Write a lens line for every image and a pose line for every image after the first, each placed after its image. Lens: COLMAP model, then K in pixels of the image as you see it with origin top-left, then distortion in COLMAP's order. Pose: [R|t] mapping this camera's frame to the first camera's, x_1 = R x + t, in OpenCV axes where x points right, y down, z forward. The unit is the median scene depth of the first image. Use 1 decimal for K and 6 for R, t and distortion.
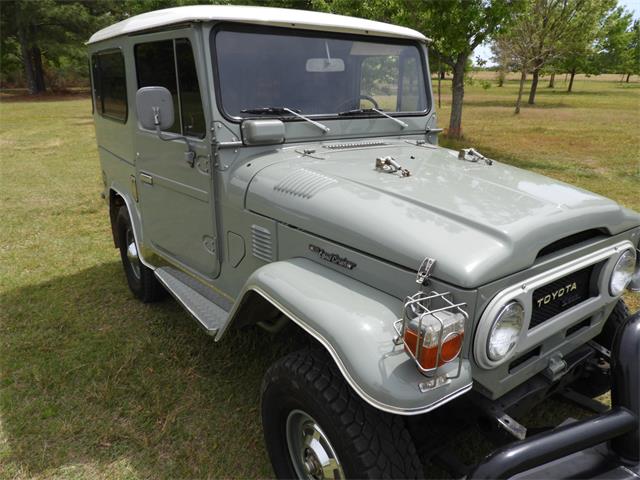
lens RADIAL K [[452.1, 0, 320.0], [0, 452.1, 240.0], [0, 0, 1]] dist [0.002817, -0.001226]
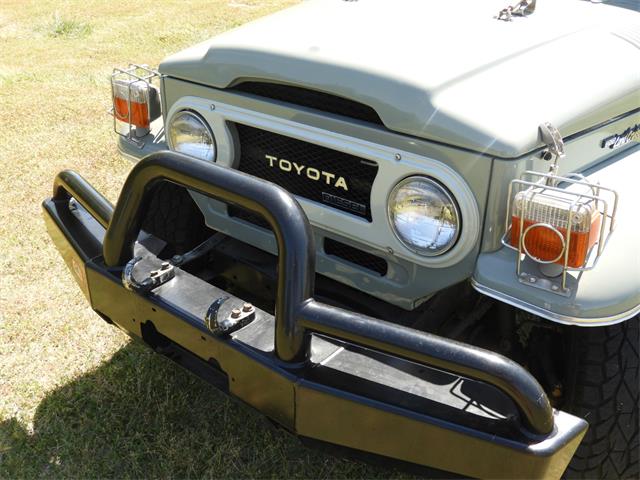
lens RADIAL K [[657.7, 0, 320.0], [0, 657.7, 240.0], [0, 0, 1]] dist [0.002158, -0.009620]
pose [[0.262069, 0.431170, -0.863373, 1.192826], [-0.325534, 0.881702, 0.341511, -0.124980], [0.908487, 0.191558, 0.371427, 0.504606]]
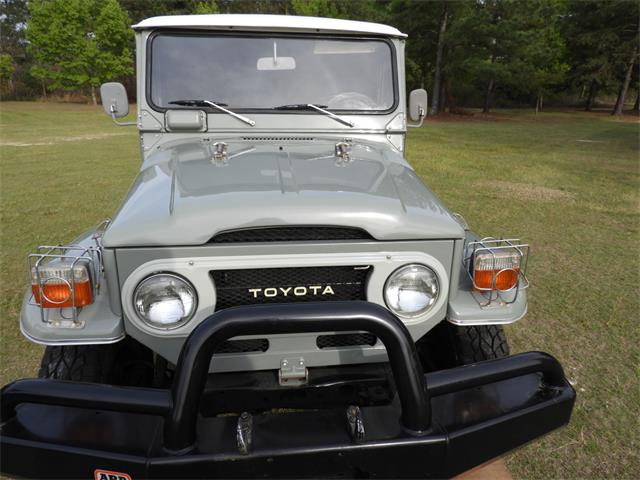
lens RADIAL K [[452.1, 0, 320.0], [0, 452.1, 240.0], [0, 0, 1]] dist [0.002817, -0.001226]
pose [[0.881130, 0.140825, -0.451418, 0.768412], [-0.156718, 0.987641, 0.002205, 0.003898], [0.446149, 0.068802, 0.892310, 0.153707]]
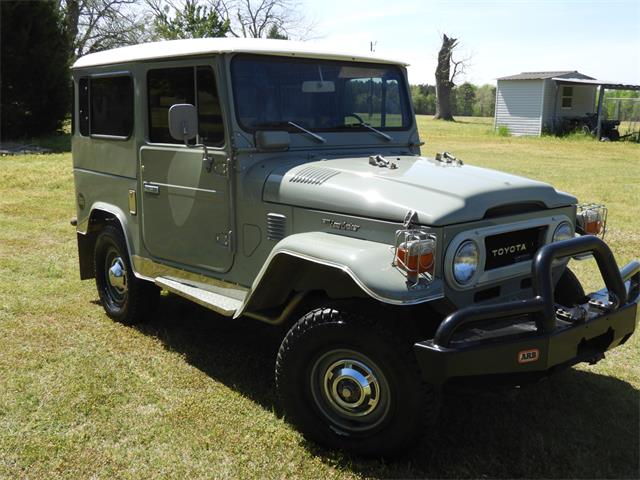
lens RADIAL K [[657.7, 0, 320.0], [0, 657.7, 240.0], [0, 0, 1]] dist [0.002158, -0.009620]
pose [[0.997018, -0.021841, 0.074015, -0.138929], [0.031894, 0.989990, -0.137486, 0.267735], [-0.070272, 0.139437, 0.987734, -0.697175]]
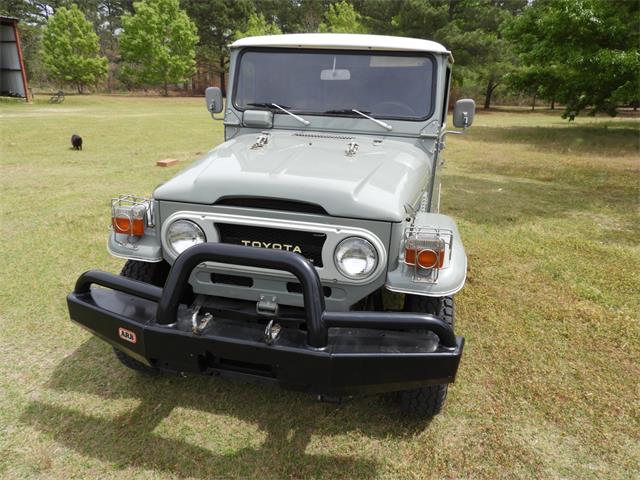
lens RADIAL K [[452.1, 0, 320.0], [0, 452.1, 240.0], [0, 0, 1]] dist [0.002817, -0.001226]
pose [[0.681199, 0.243016, -0.690588, 1.176941], [-0.270634, 0.960069, 0.070891, -0.019848], [0.680239, 0.138606, 0.719766, 0.135491]]
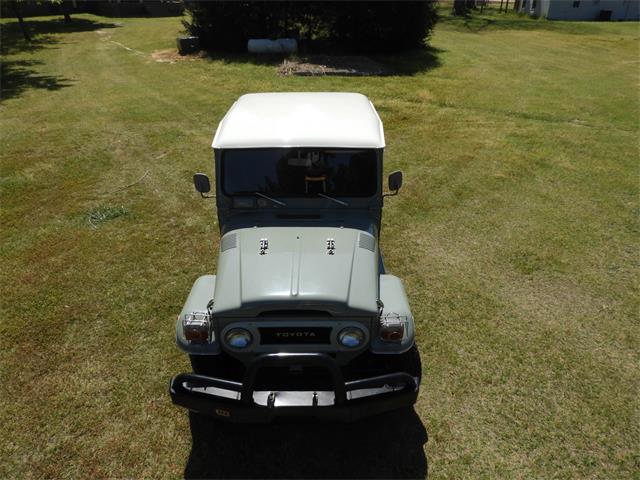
lens RADIAL K [[452.1, 0, 320.0], [0, 452.1, 240.0], [0, 0, 1]] dist [0.002817, -0.001226]
pose [[0.819359, 0.259213, -0.511331, 1.199634], [-0.177368, 0.962798, 0.203863, -0.556149], [0.545152, -0.076343, 0.834854, -0.451278]]
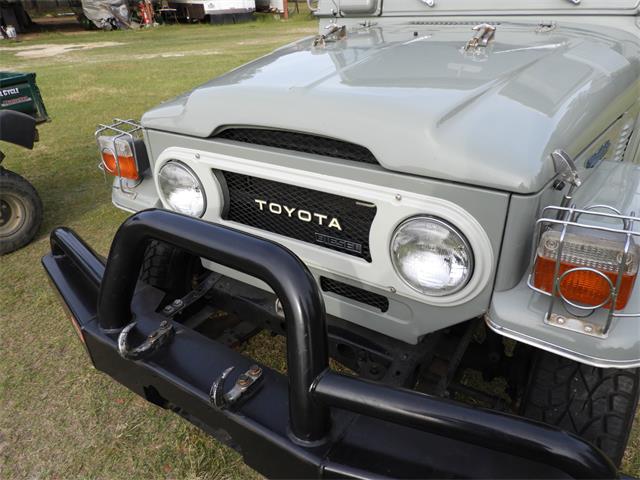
lens RADIAL K [[452.1, 0, 320.0], [0, 452.1, 240.0], [0, 0, 1]] dist [0.002817, -0.001226]
pose [[0.362235, 0.419886, -0.832155, 0.932342], [-0.269958, 0.901783, 0.337507, -0.083131], [0.892137, 0.102390, 0.440009, 0.557417]]
